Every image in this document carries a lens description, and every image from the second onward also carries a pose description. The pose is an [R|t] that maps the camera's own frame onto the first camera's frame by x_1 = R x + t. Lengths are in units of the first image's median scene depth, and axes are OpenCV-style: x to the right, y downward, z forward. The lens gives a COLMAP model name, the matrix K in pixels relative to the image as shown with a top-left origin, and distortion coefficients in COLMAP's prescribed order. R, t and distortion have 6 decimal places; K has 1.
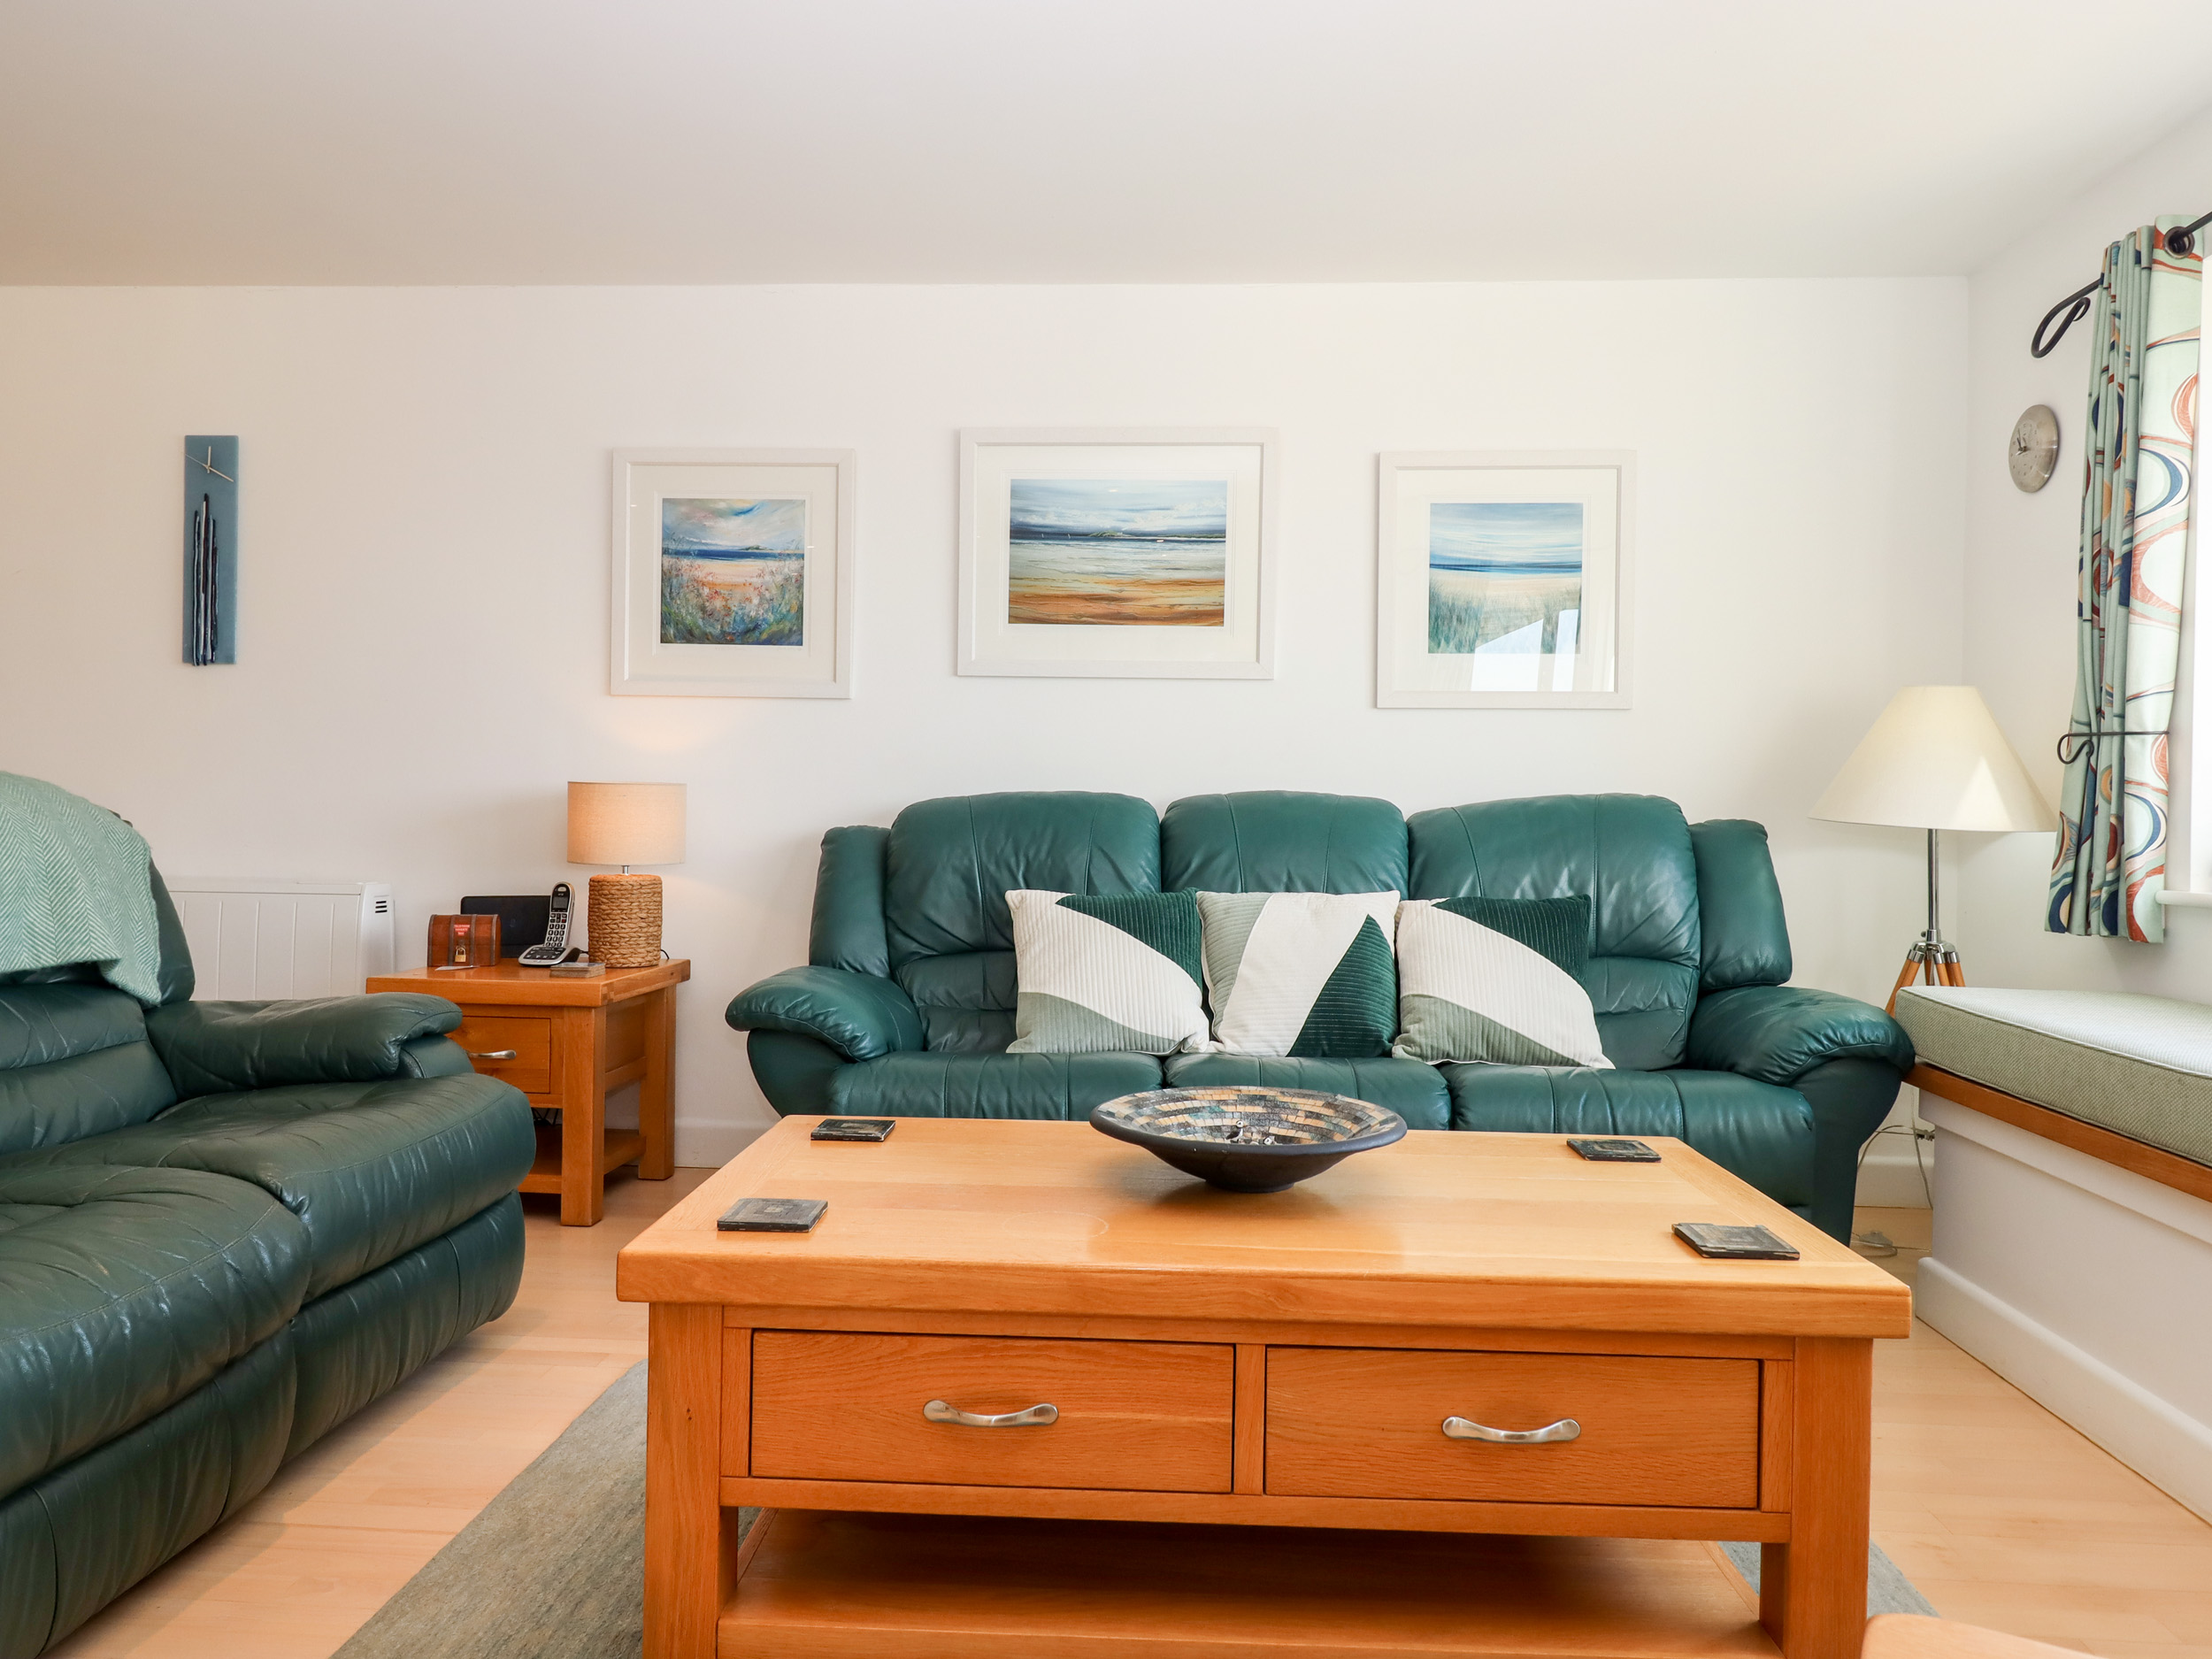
lens RADIAL K [[1472.1, 0, 1107.6], [0, 1472.1, 822.8], [0, 0, 1]] dist [0.011910, -0.015526]
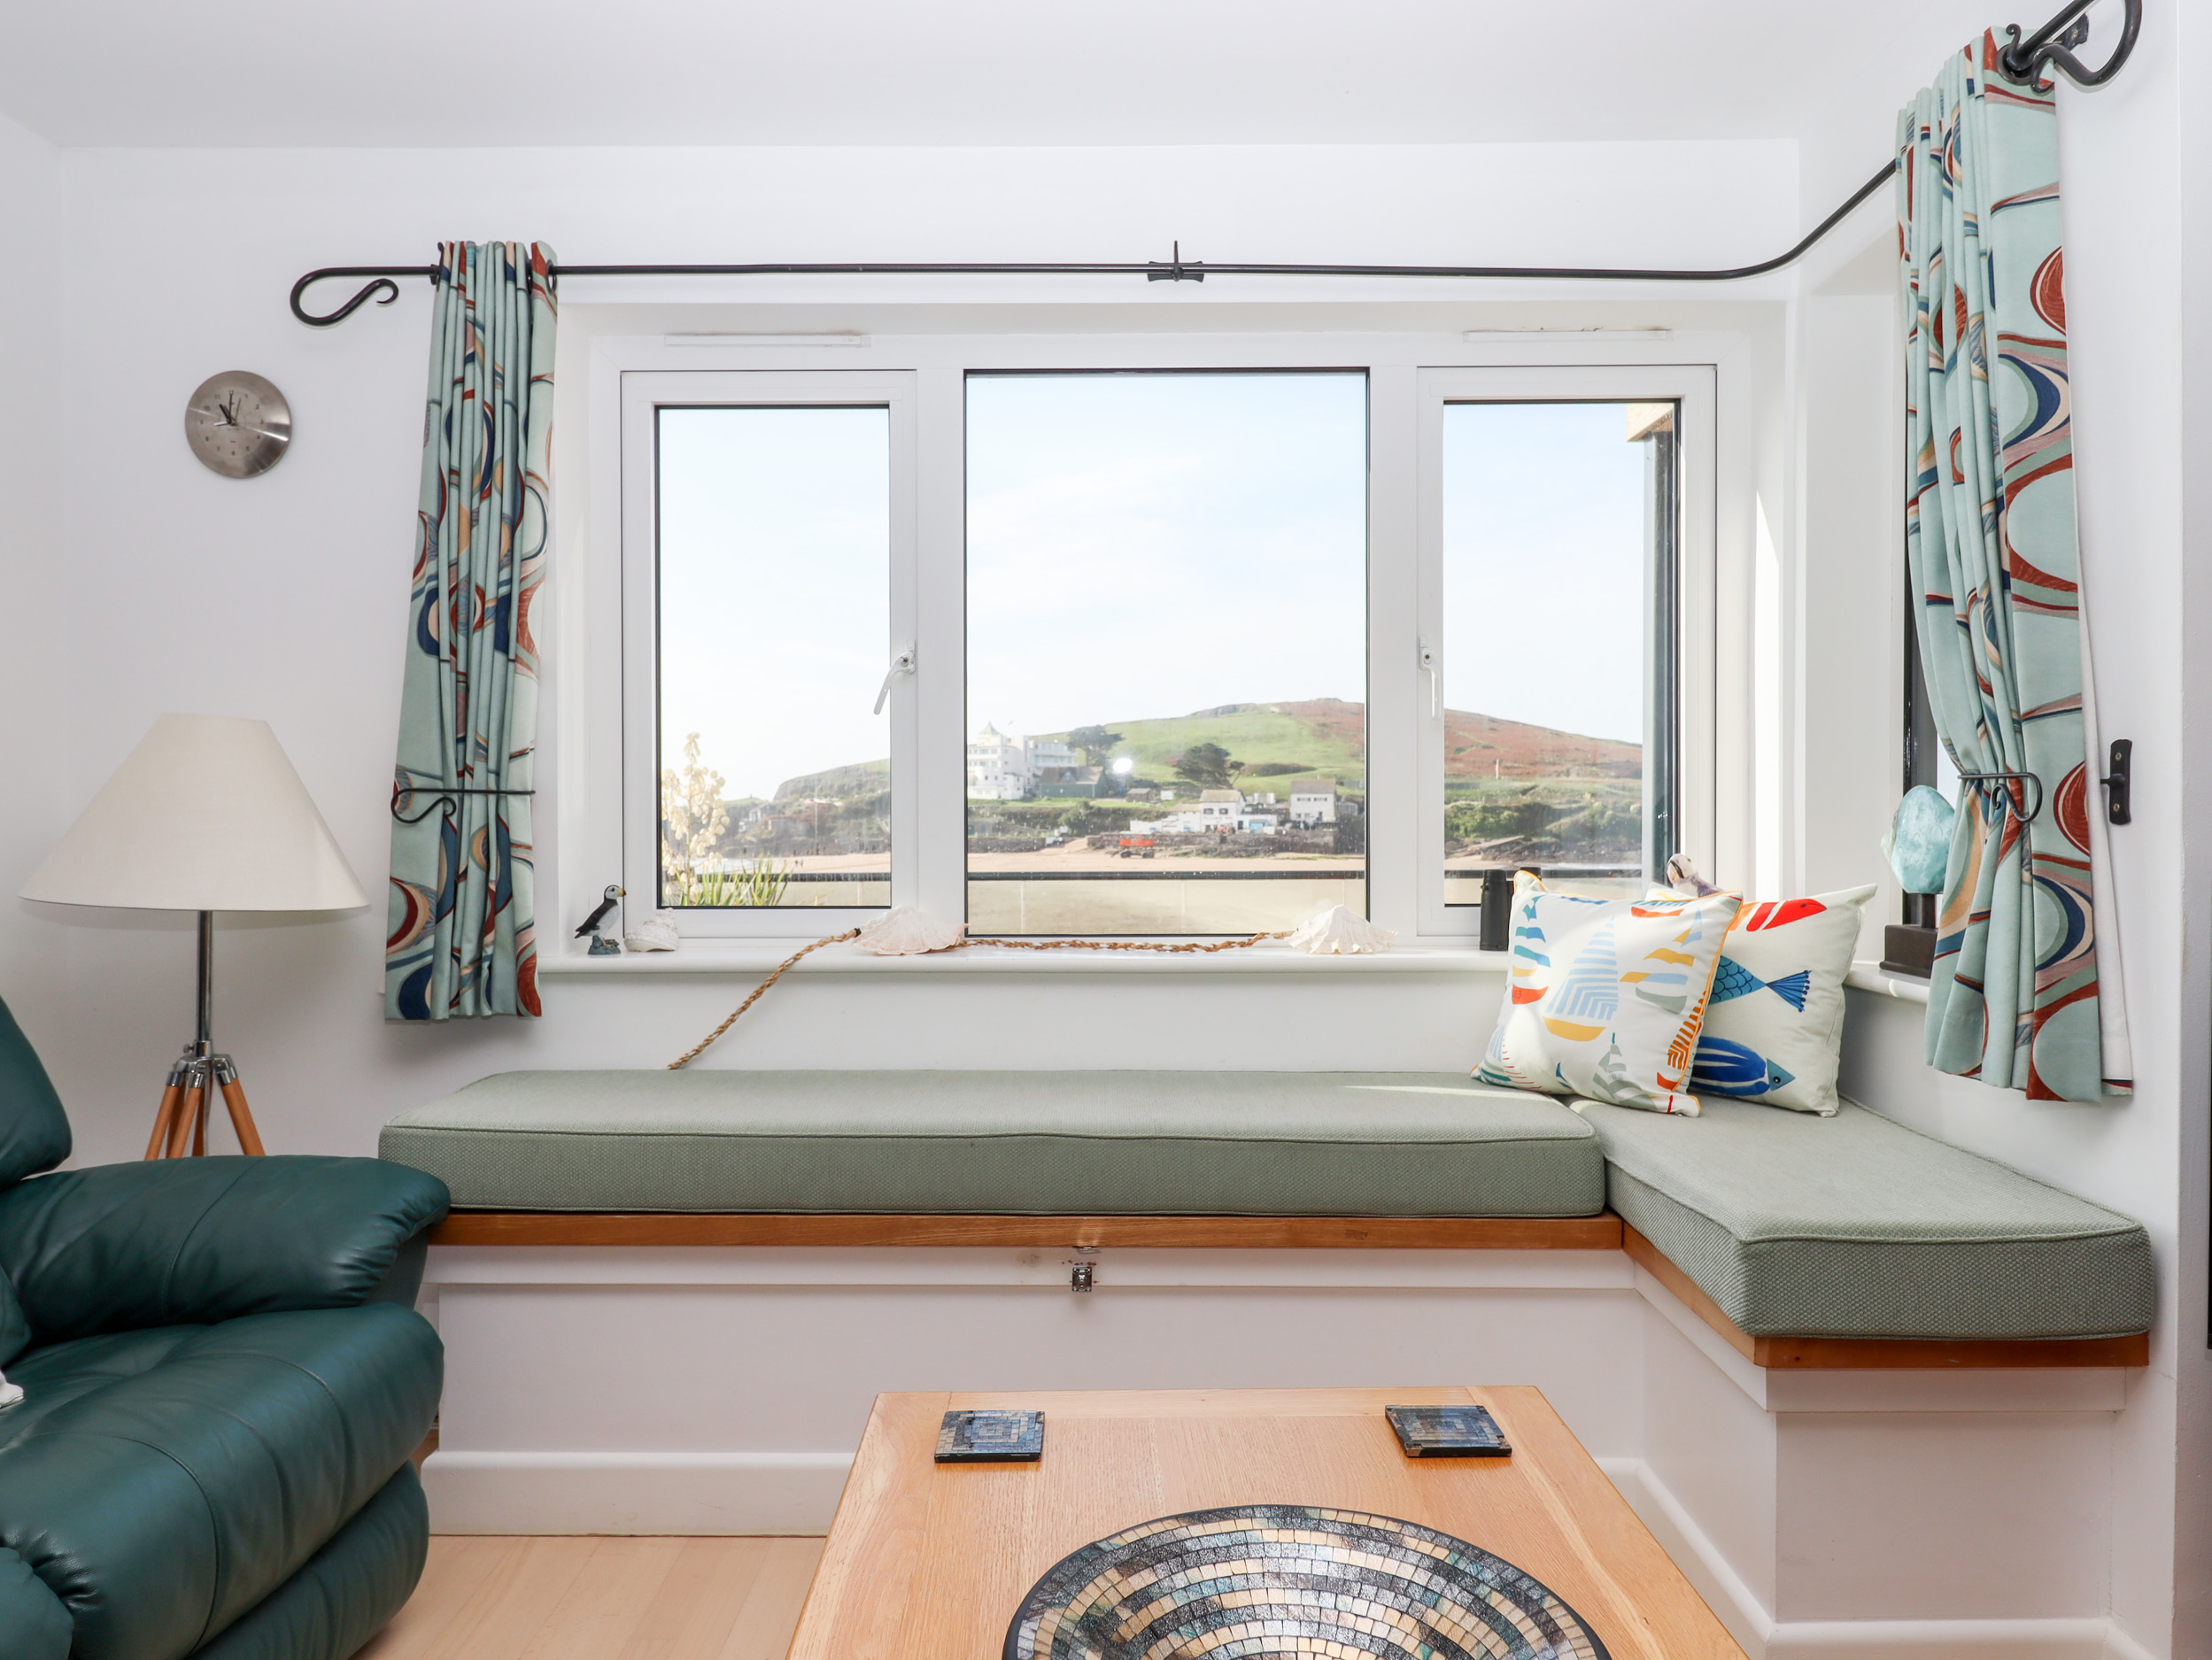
lens RADIAL K [[1472.0, 0, 1112.3], [0, 1472.0, 822.9], [0, 0, 1]] dist [0.011910, -0.015526]
pose [[-0.043395, -0.024491, 0.998758, -0.232921], [0.015008, 0.999571, 0.025163, -0.057457], [-0.998945, 0.016081, -0.043009, 0.646159]]
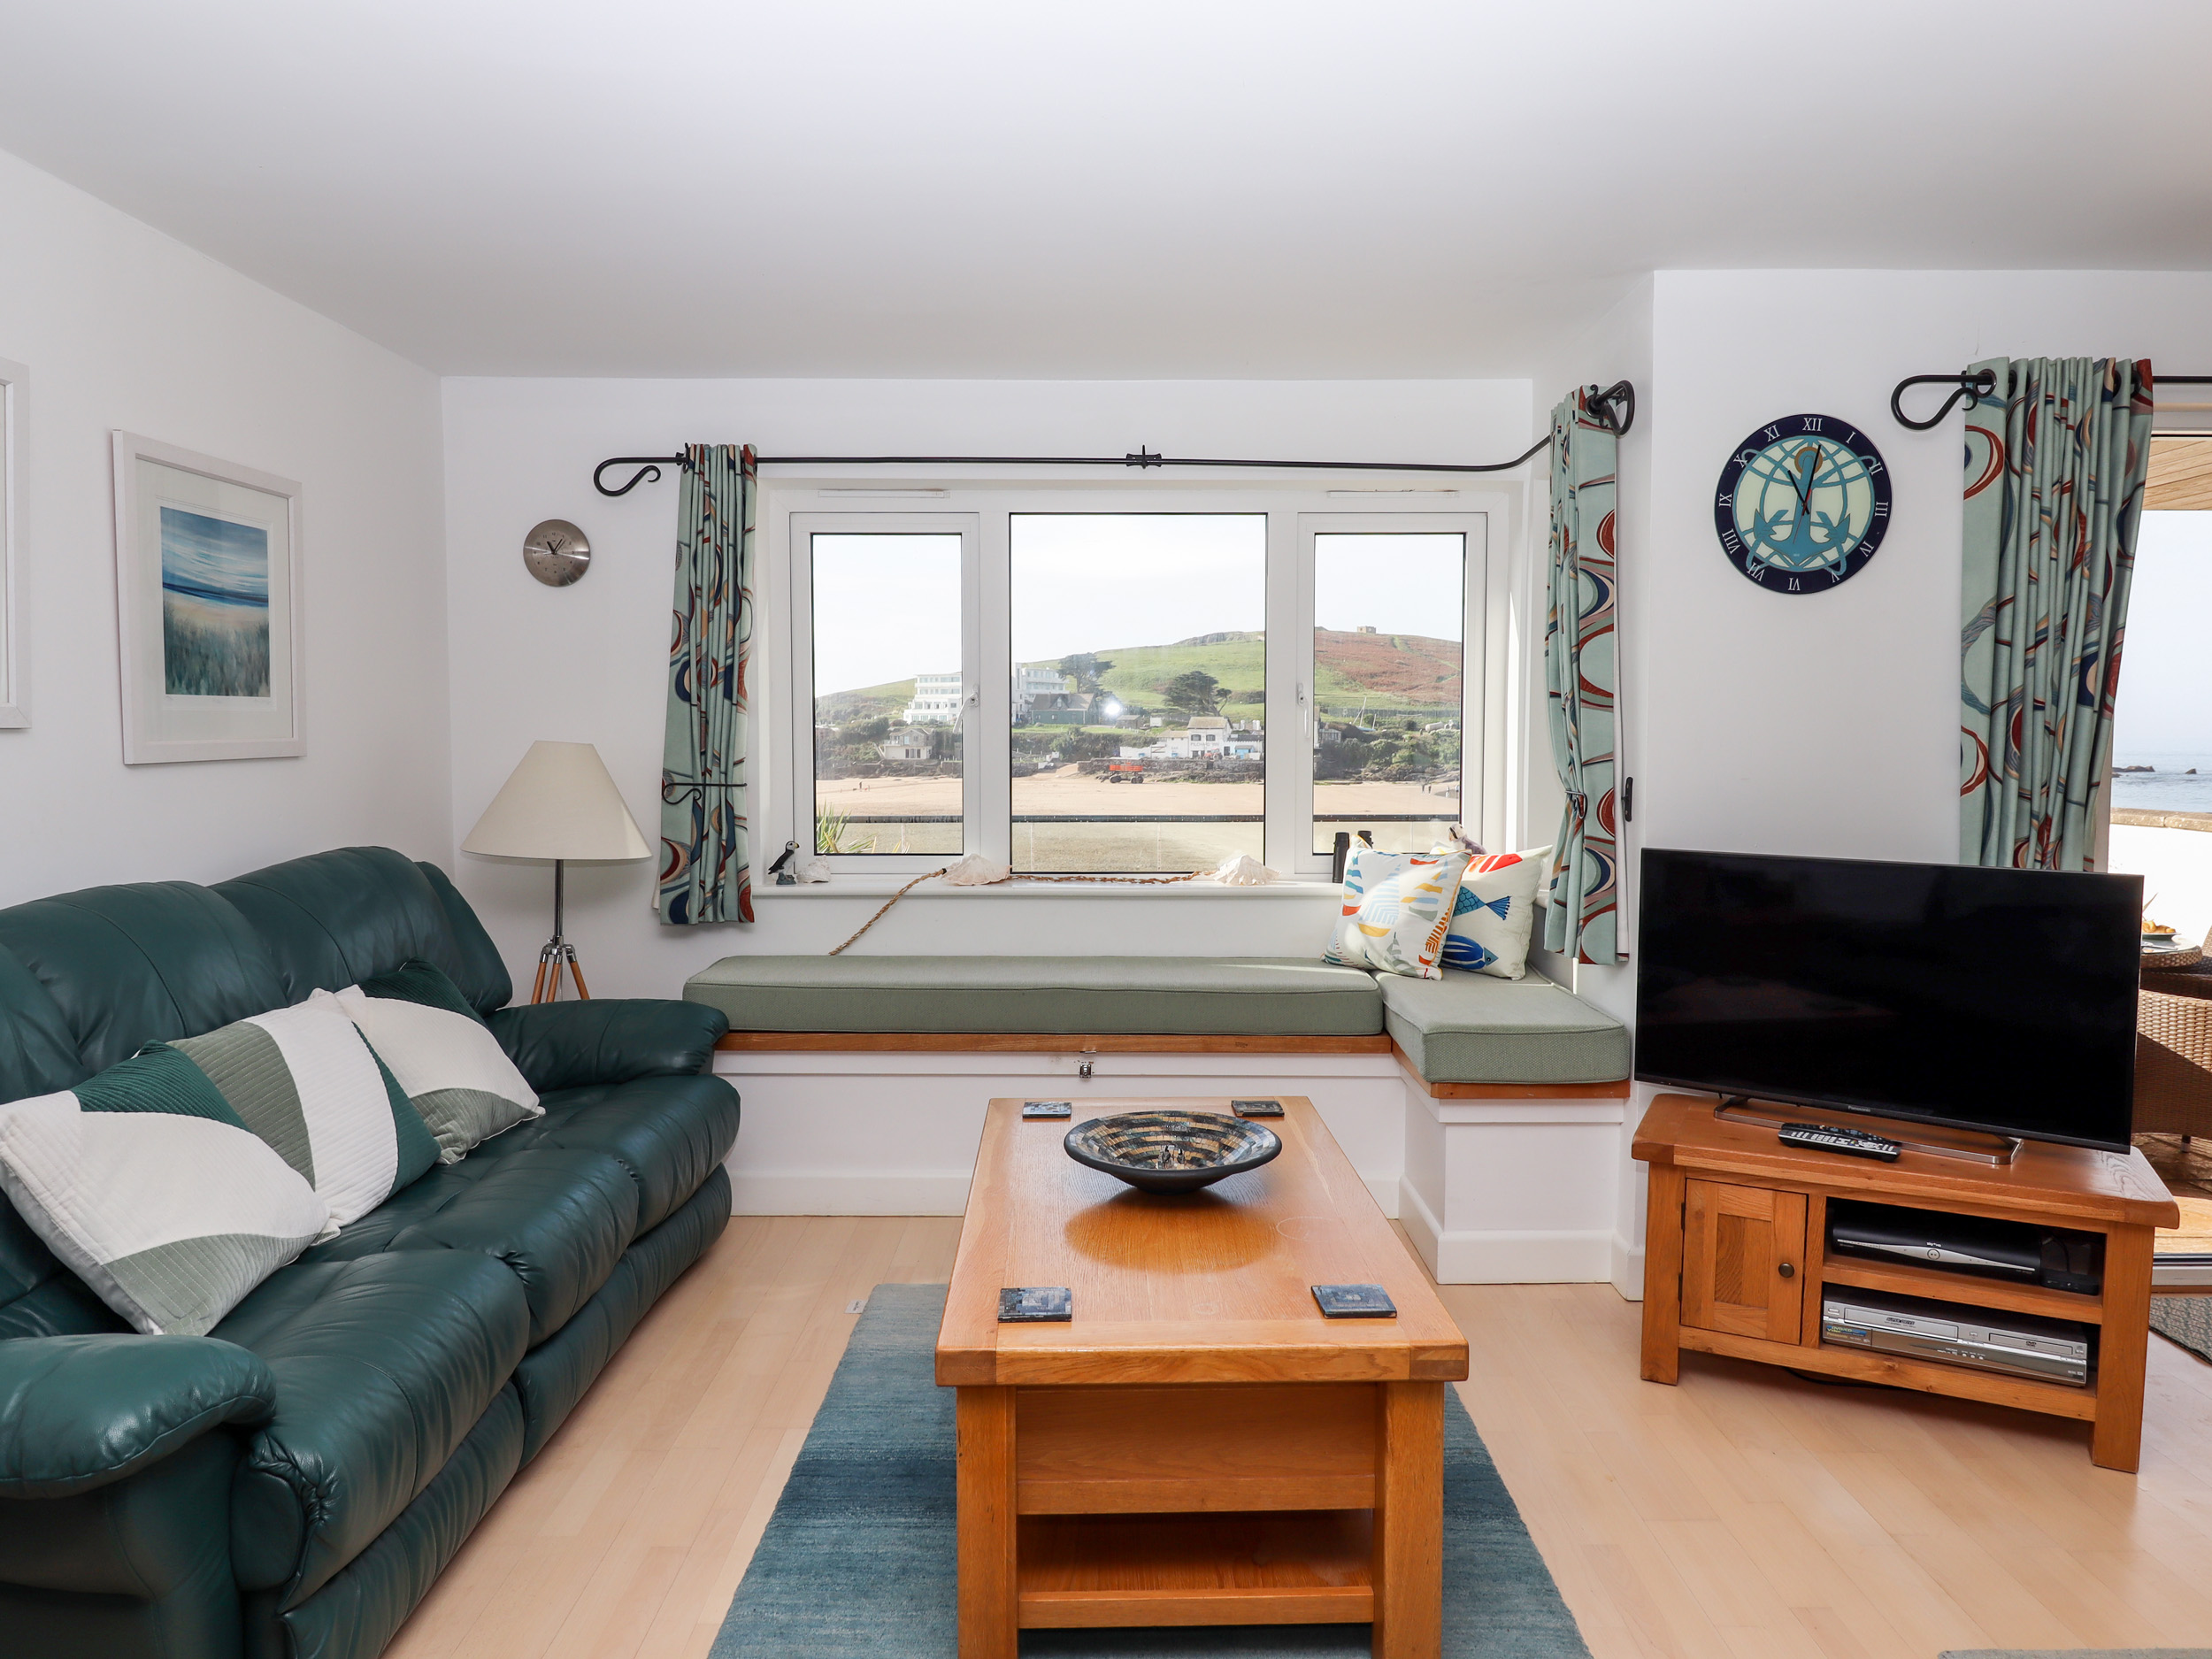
lens RADIAL K [[1472.1, 0, 1128.8], [0, 1472.1, 824.5], [0, 0, 1]] dist [0.011910, -0.015526]
pose [[-0.061740, -0.077615, 0.995070, -0.797394], [0.010206, 0.996871, 0.078388, -0.130193], [-0.998040, 0.014996, -0.060755, 0.671368]]
